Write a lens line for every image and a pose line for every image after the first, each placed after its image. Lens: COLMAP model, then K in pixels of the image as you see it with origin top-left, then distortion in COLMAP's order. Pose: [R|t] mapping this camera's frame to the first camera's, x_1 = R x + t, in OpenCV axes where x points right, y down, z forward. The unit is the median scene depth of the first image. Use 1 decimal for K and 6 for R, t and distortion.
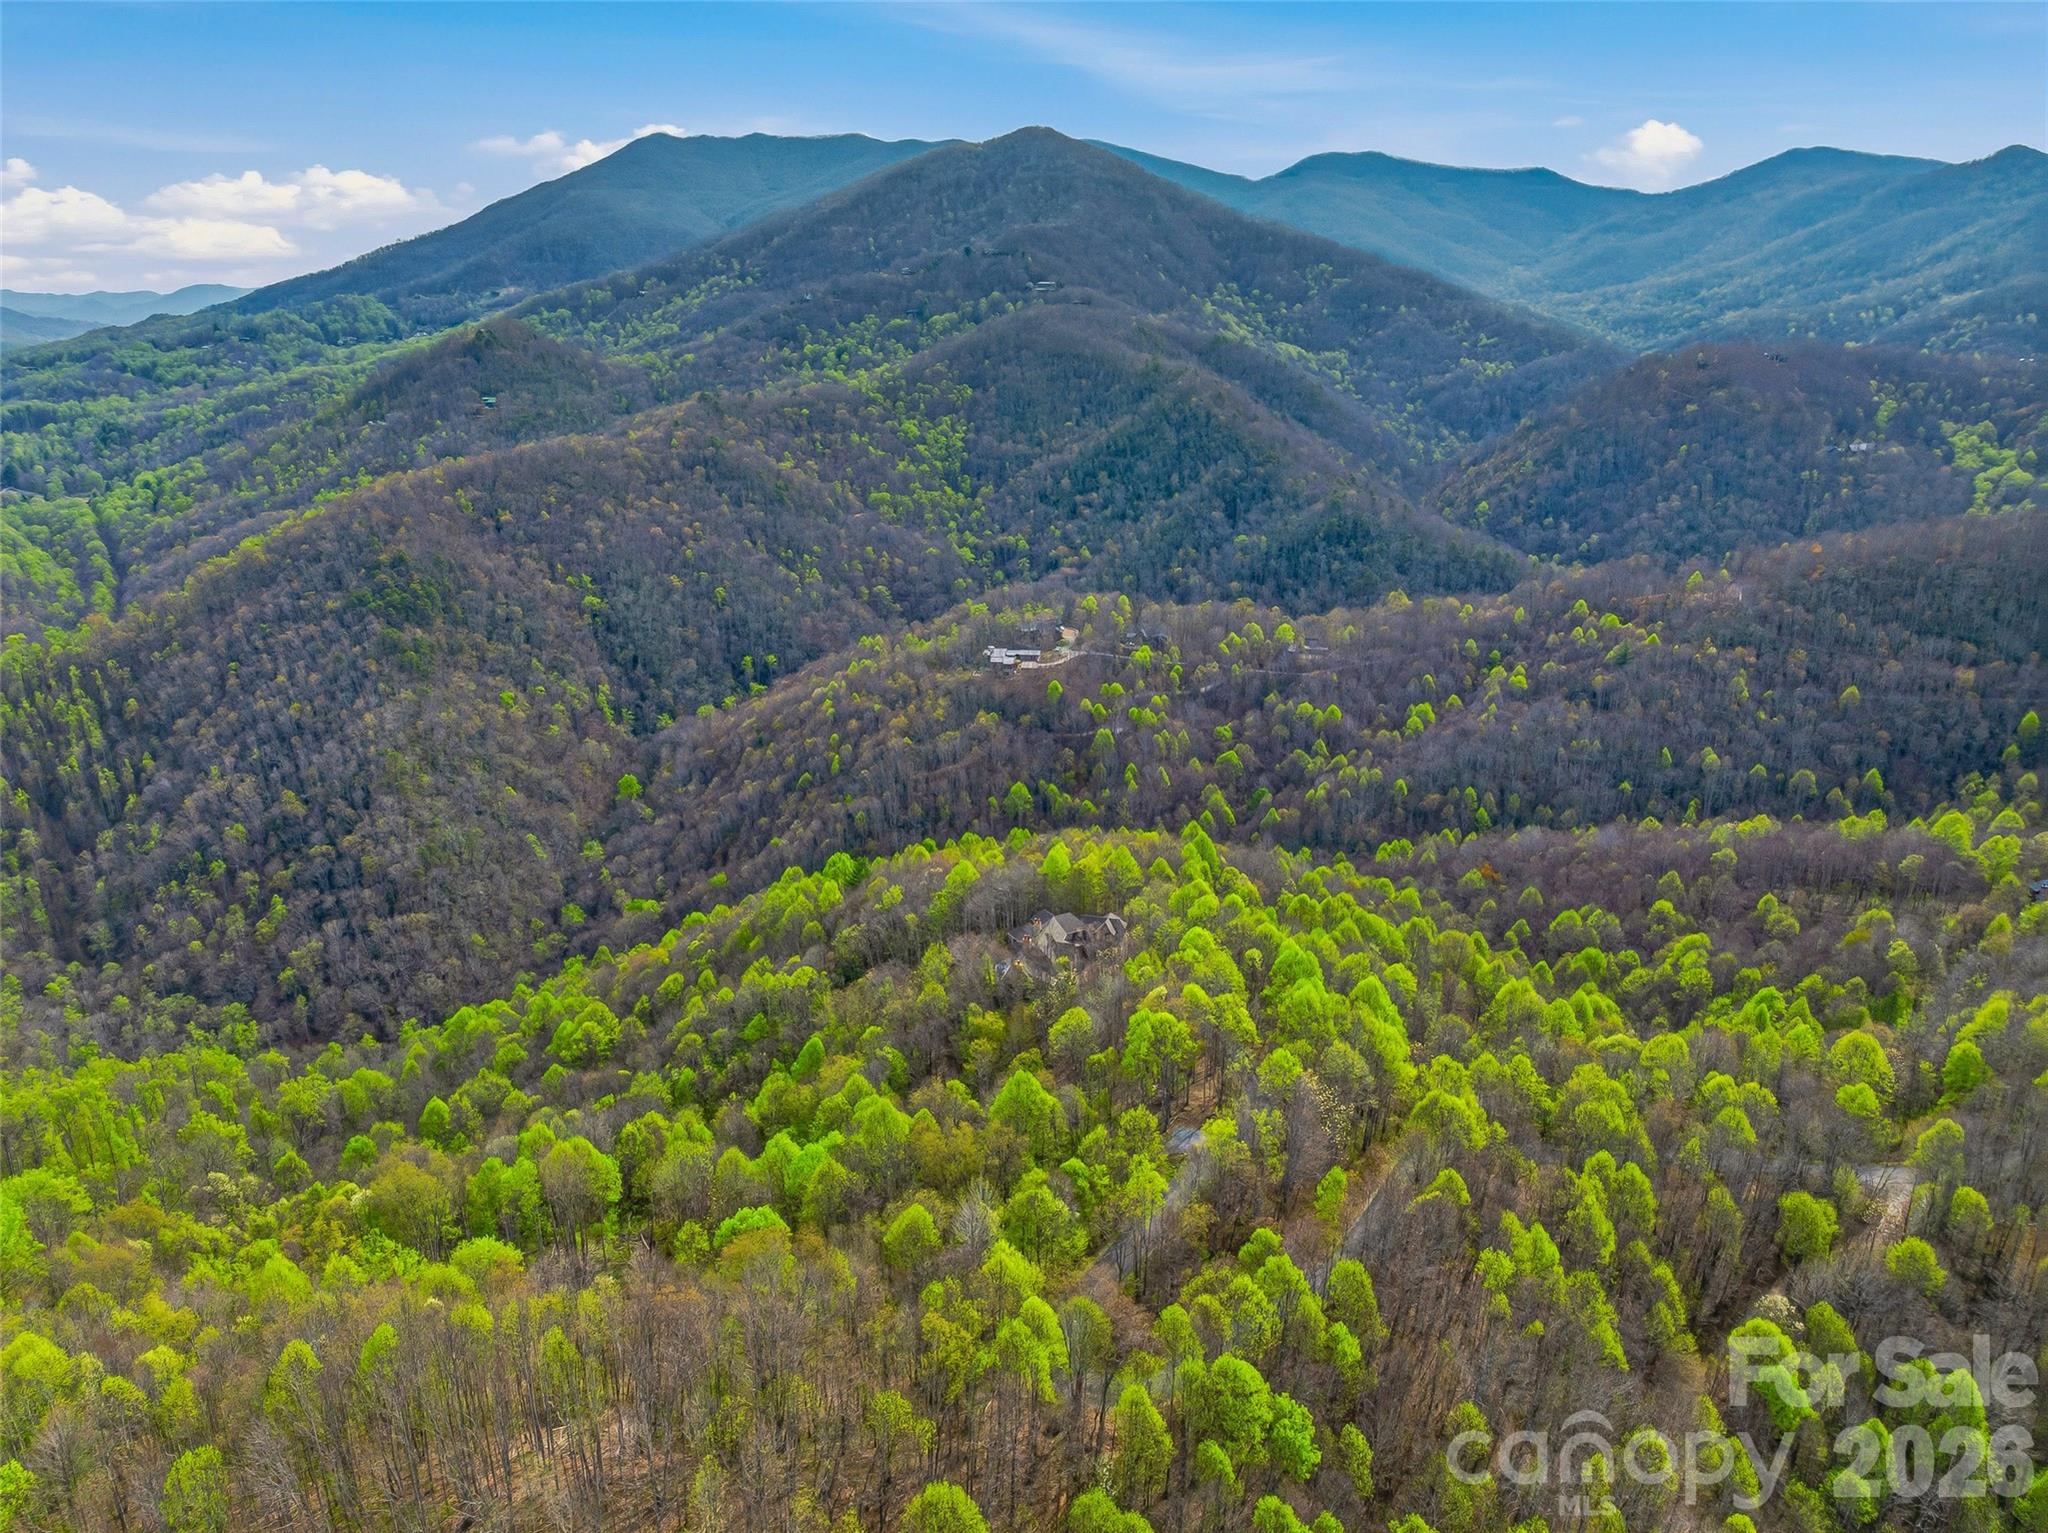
lens RADIAL K [[1441.7, 0, 1026.2], [0, 1441.7, 772.1], [0, 0, 1]] dist [-0.041380, 0.011239]
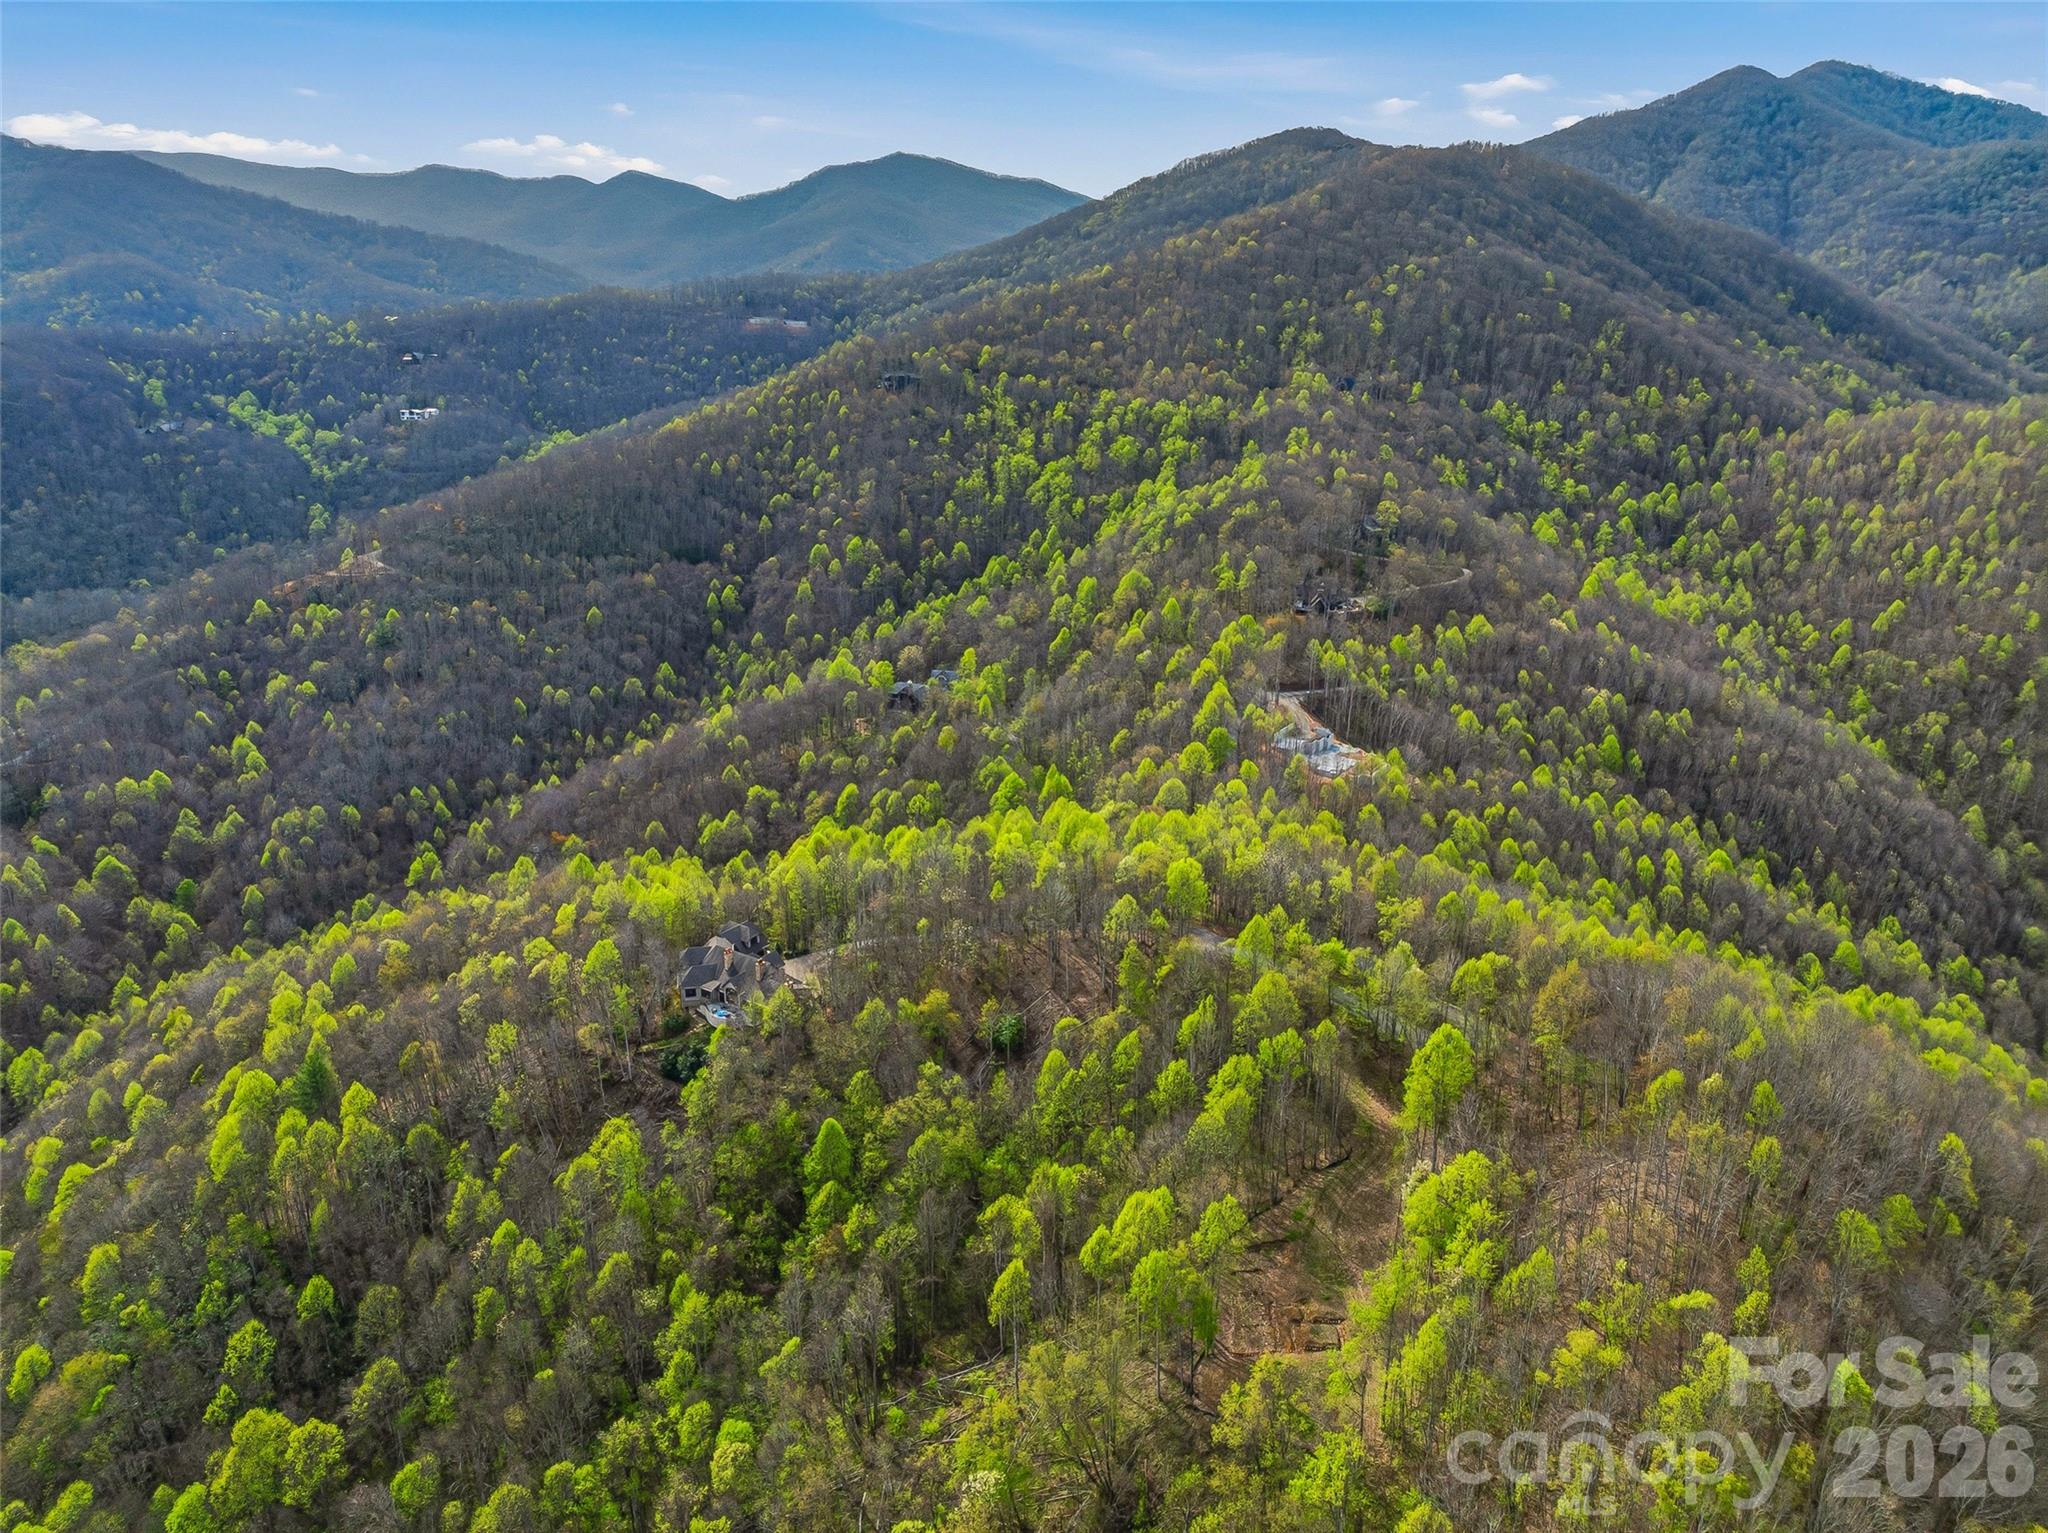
lens RADIAL K [[1441.7, 0, 1016.2], [0, 1441.7, 779.9], [0, 0, 1]] dist [-0.041380, 0.011239]
pose [[0.317107, -0.308973, 0.896649, -0.198218], [0.291981, 0.931327, 0.217661, -0.040095], [-0.902325, 0.192783, 0.385545, 0.121778]]
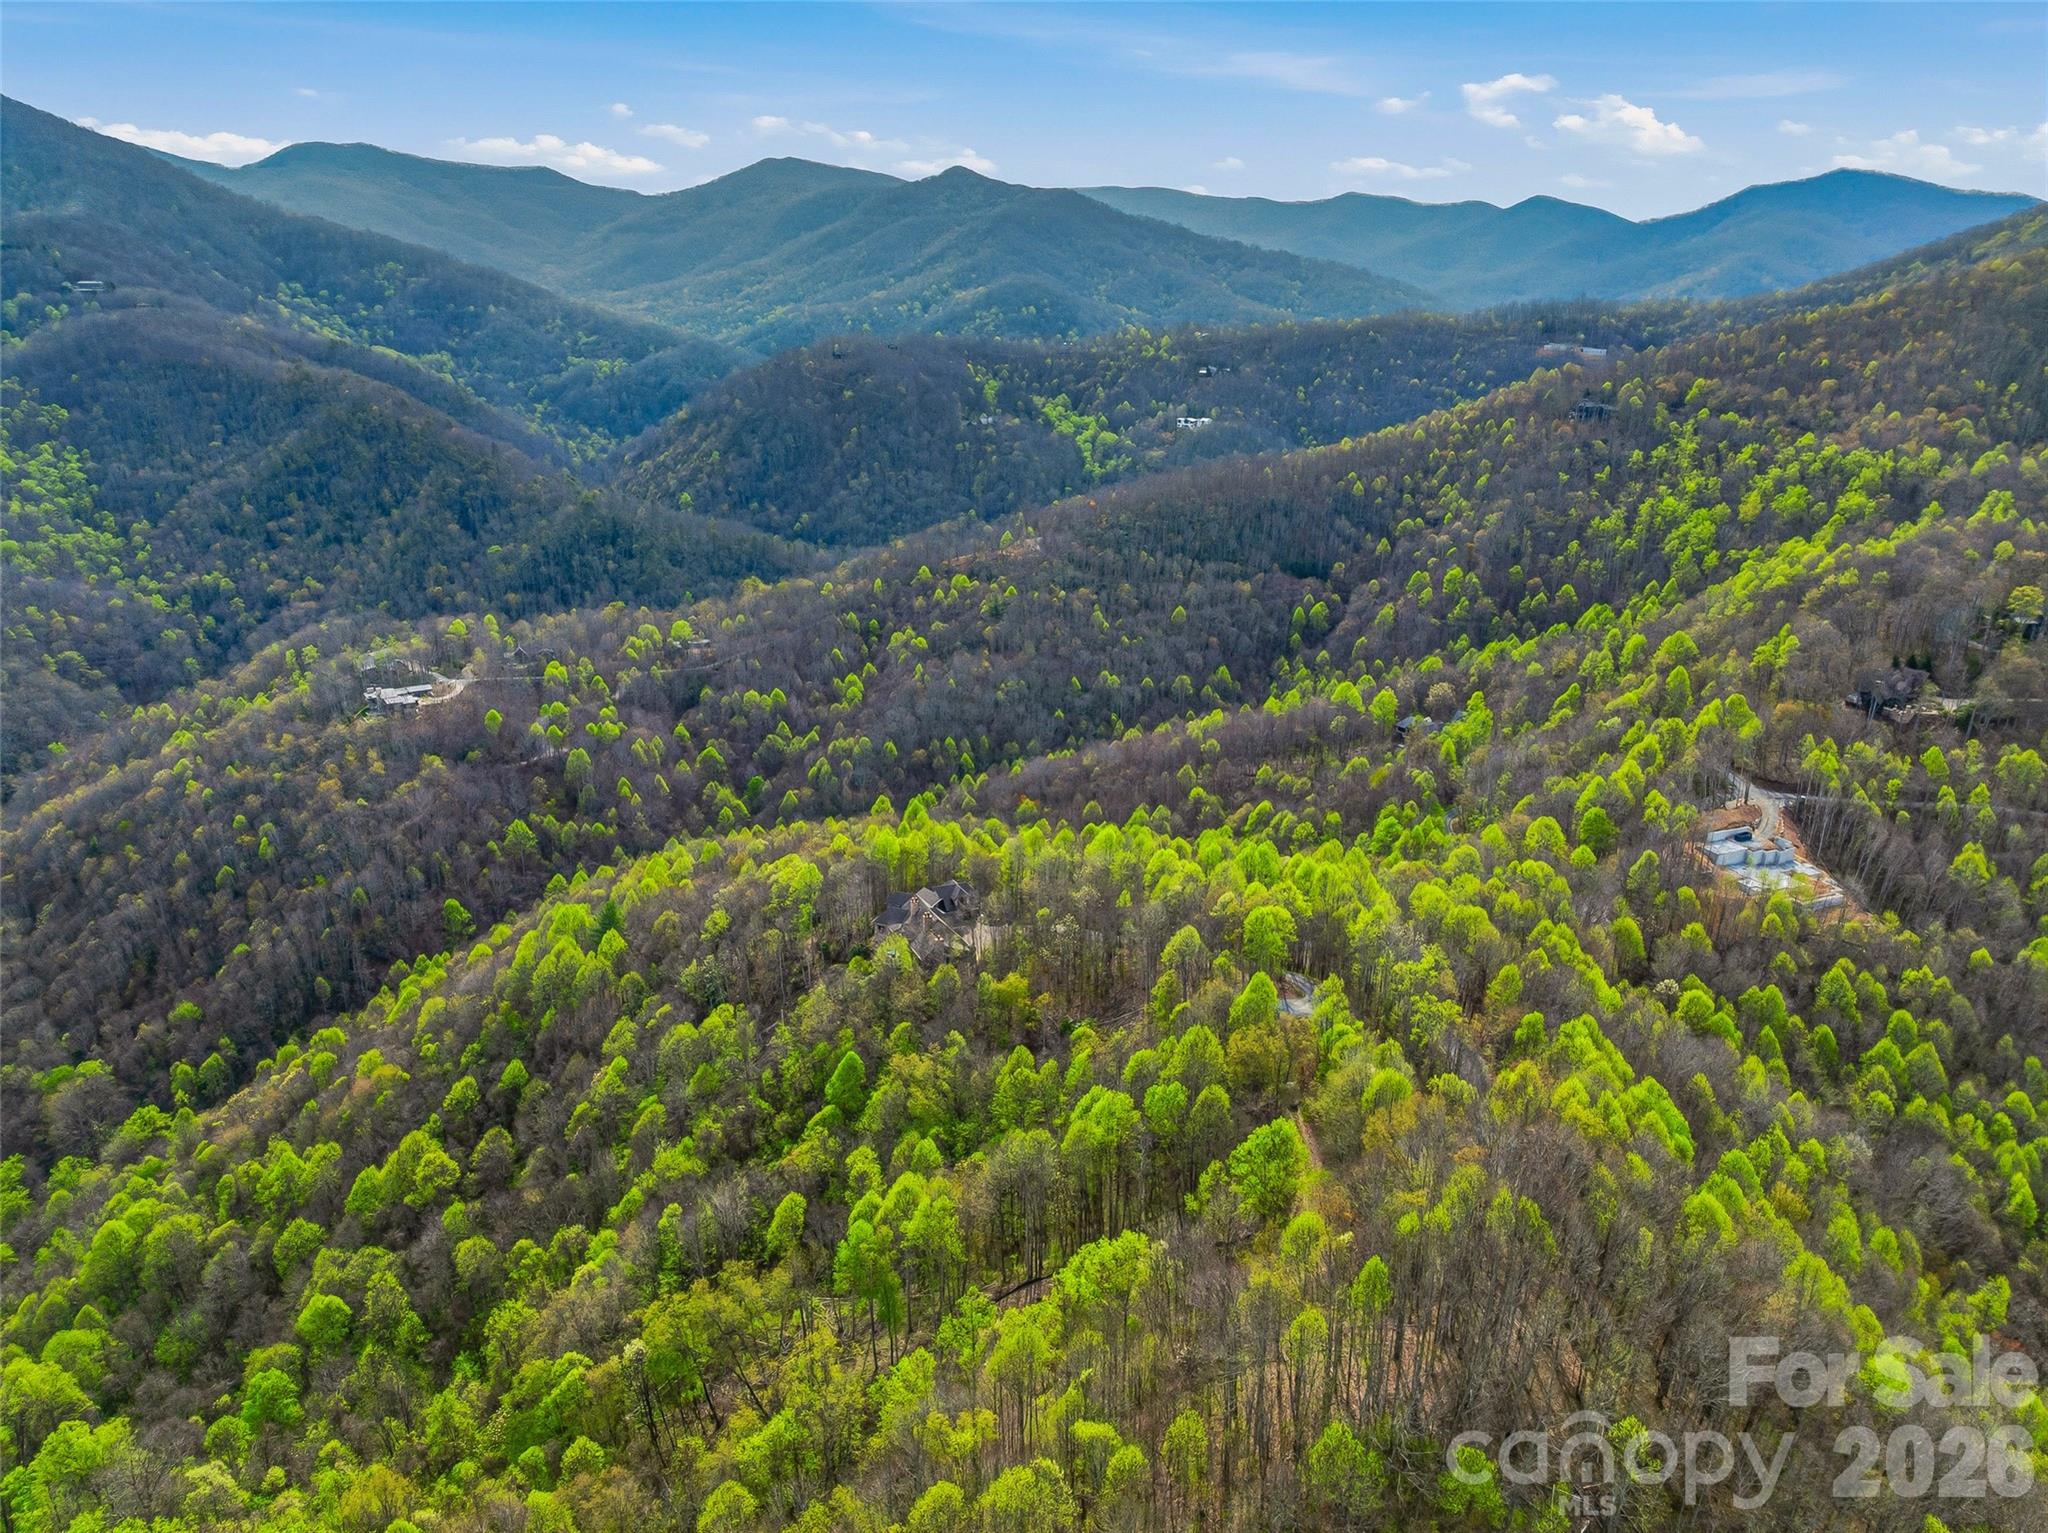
lens RADIAL K [[1441.7, 0, 1025.7], [0, 1441.7, 761.9], [0, 0, 1]] dist [-0.041380, 0.011239]
pose [[0.791122, -0.182199, 0.583892, -0.139366], [0.185184, 0.981149, 0.055253, -0.009975], [-0.582952, 0.064416, 0.809949, 0.028639]]
